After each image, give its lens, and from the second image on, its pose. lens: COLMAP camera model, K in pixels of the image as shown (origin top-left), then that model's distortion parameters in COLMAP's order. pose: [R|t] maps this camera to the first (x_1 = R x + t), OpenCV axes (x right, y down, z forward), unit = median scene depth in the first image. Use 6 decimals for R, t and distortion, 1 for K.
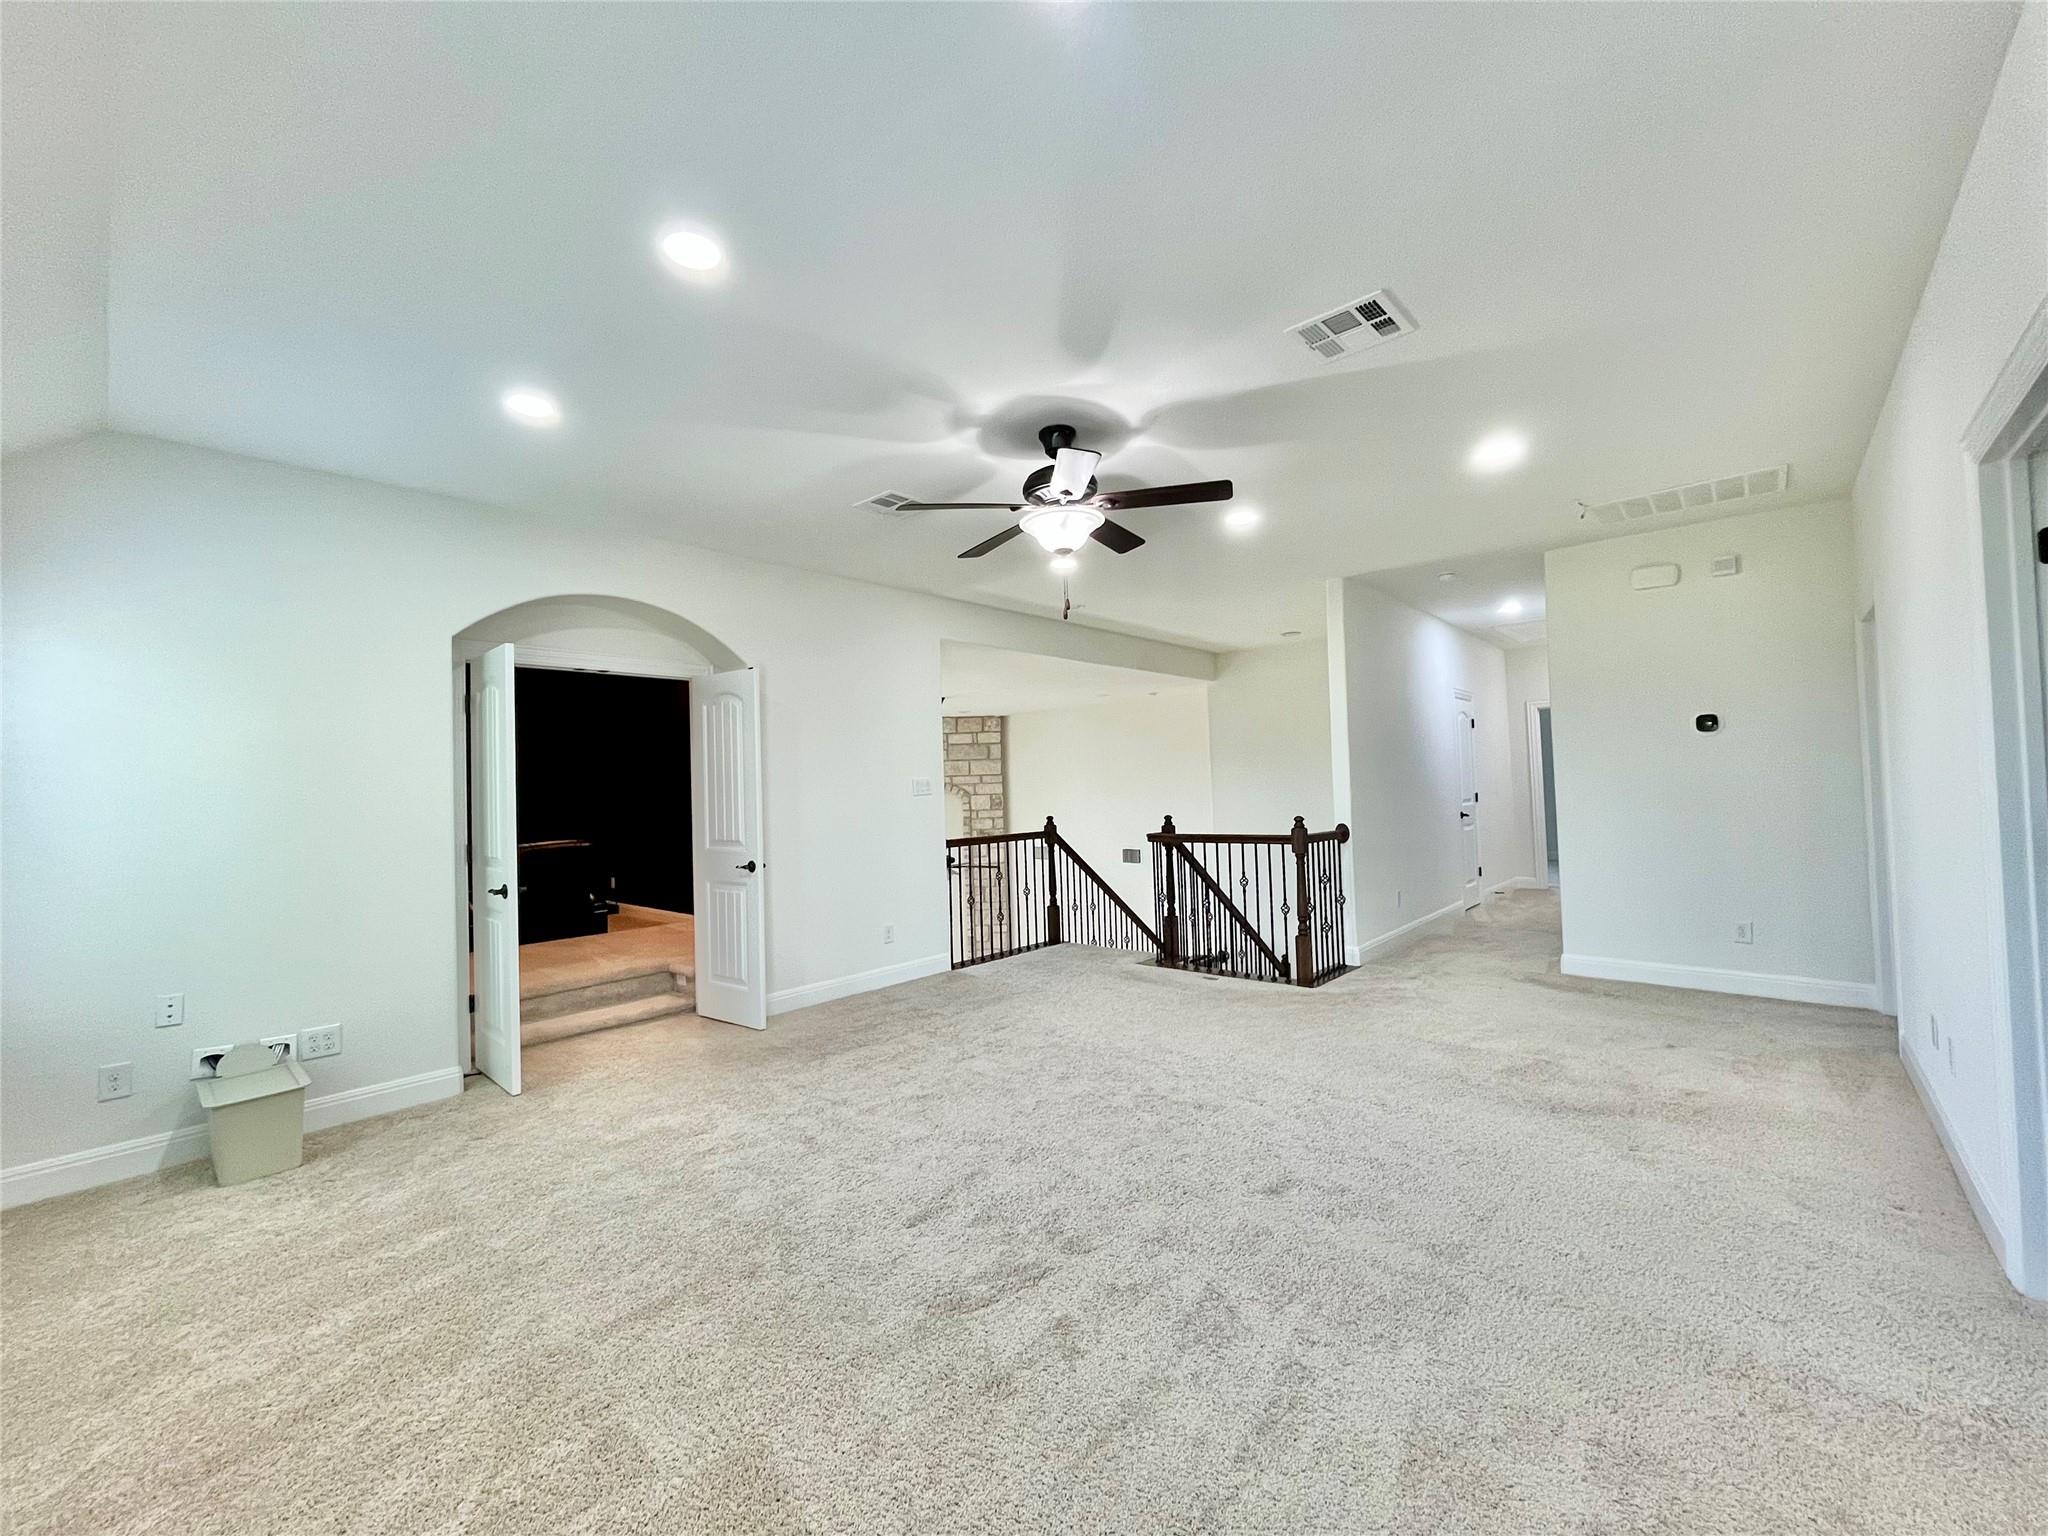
lens RADIAL K [[828.5, 0, 1019.4], [0, 828.5, 769.3], [0, 0, 1]] dist [-0.002762, -0.000380]
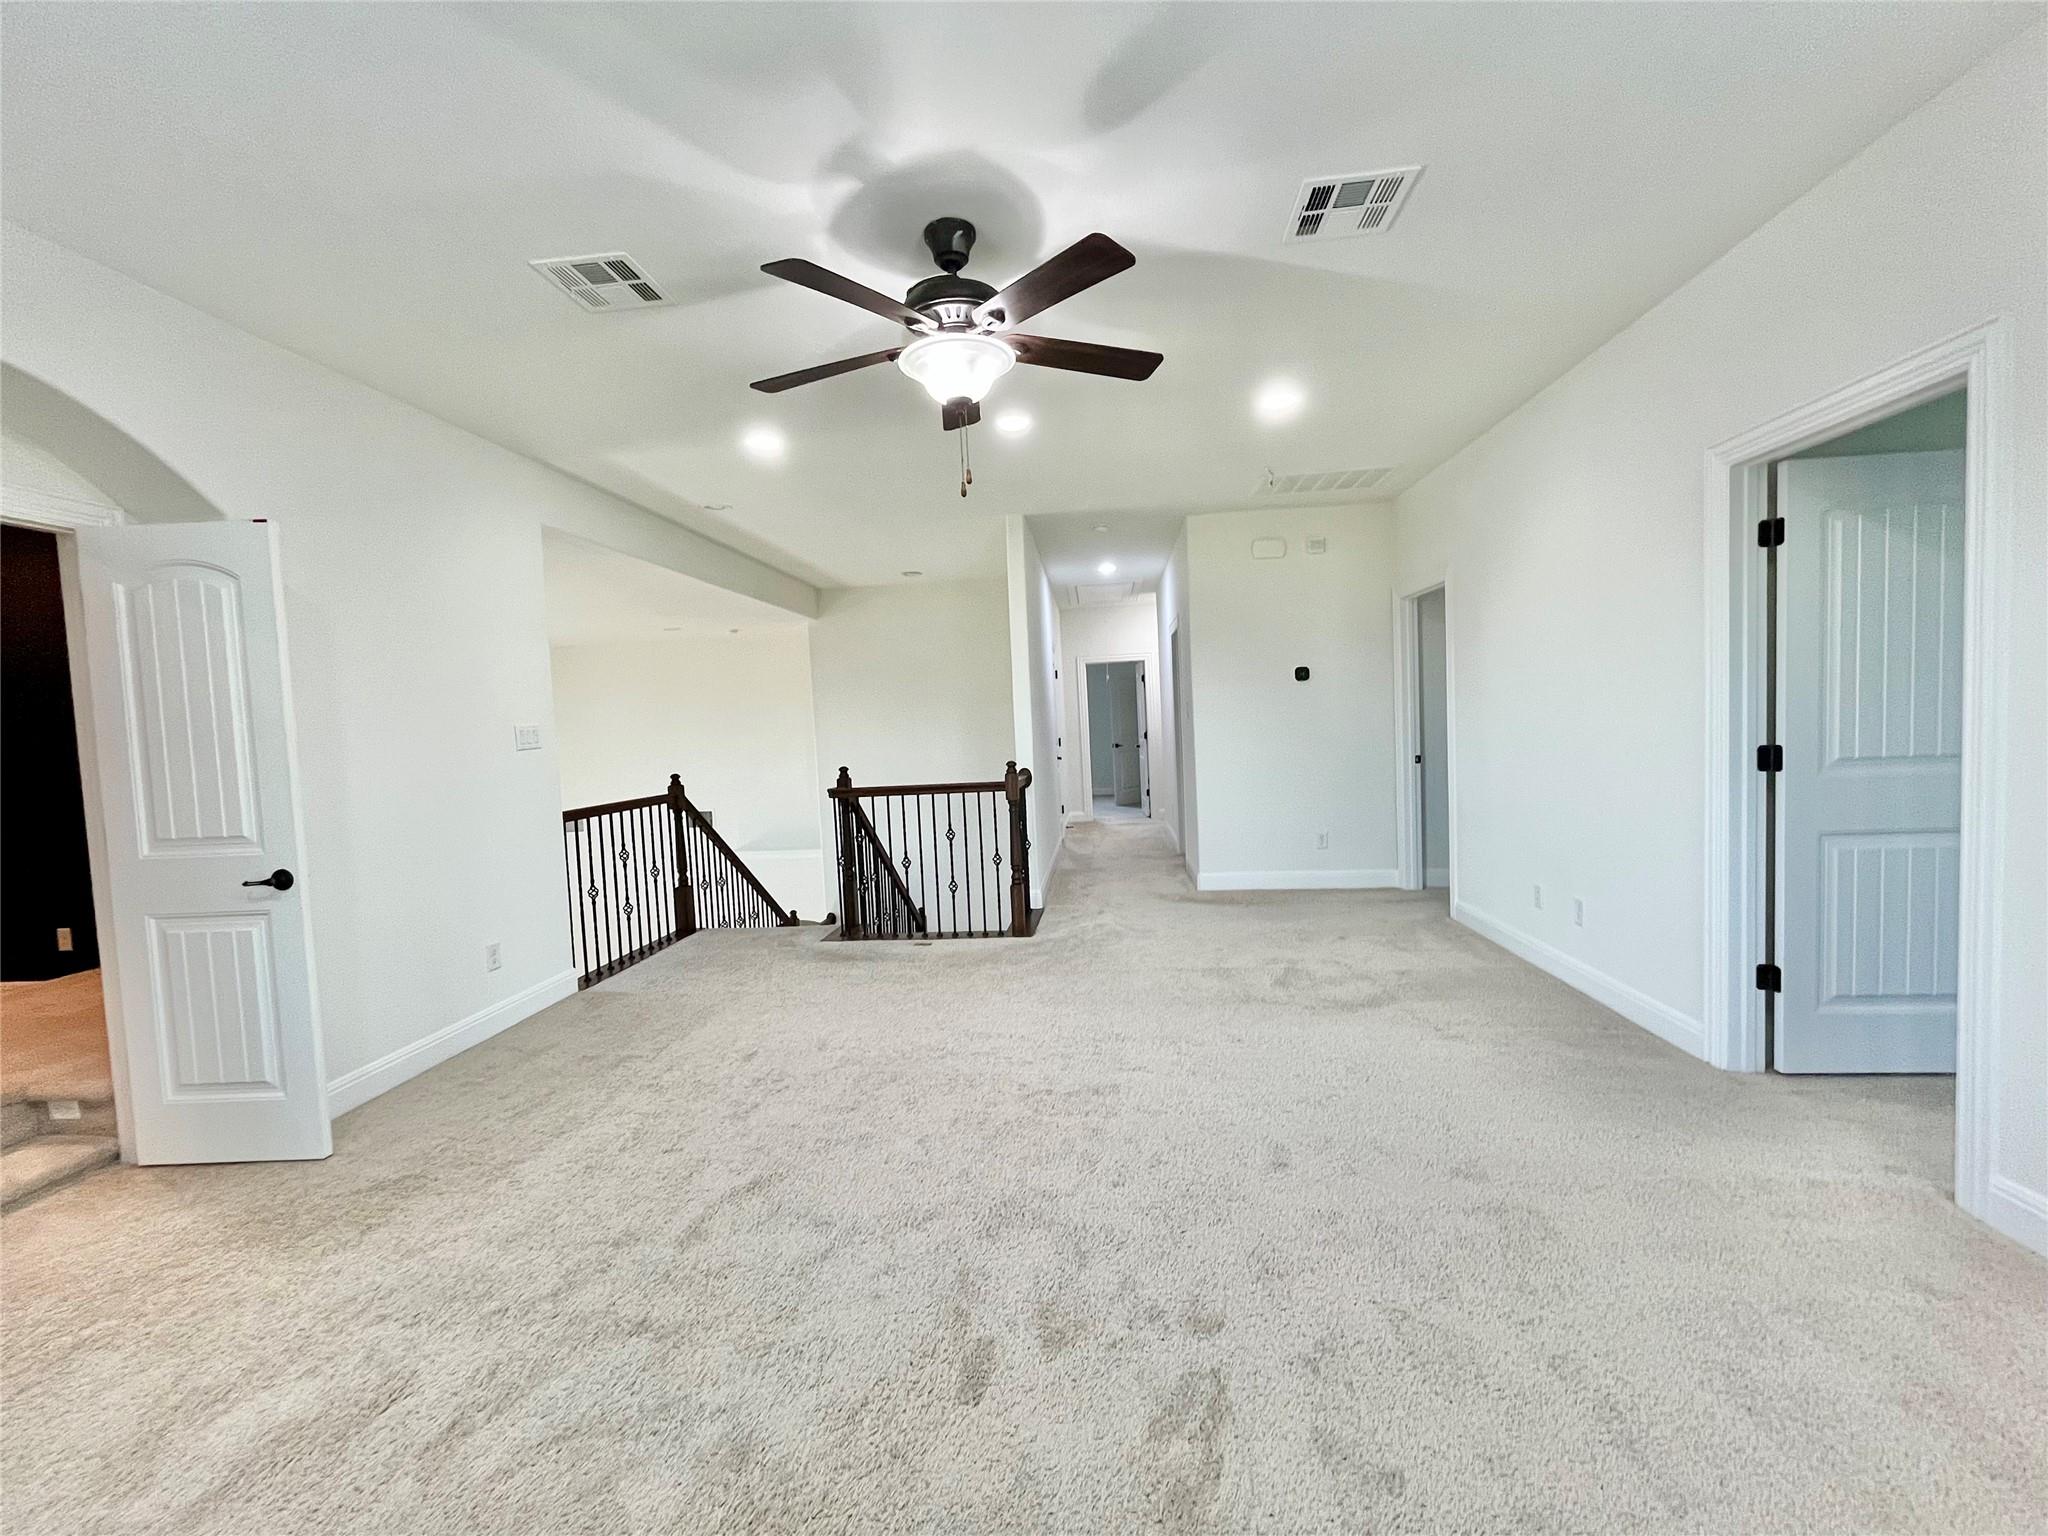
lens RADIAL K [[831.5, 0, 1034.8], [0, 831.5, 768.3], [0, 0, 1]] dist [-0.002313, 0.000028]
pose [[0.807606, -0.037820, 0.588508, -0.225093], [0.006919, 0.998480, 0.054672, 0.014014], [-0.589682, -0.040082, 0.806640, 0.234748]]
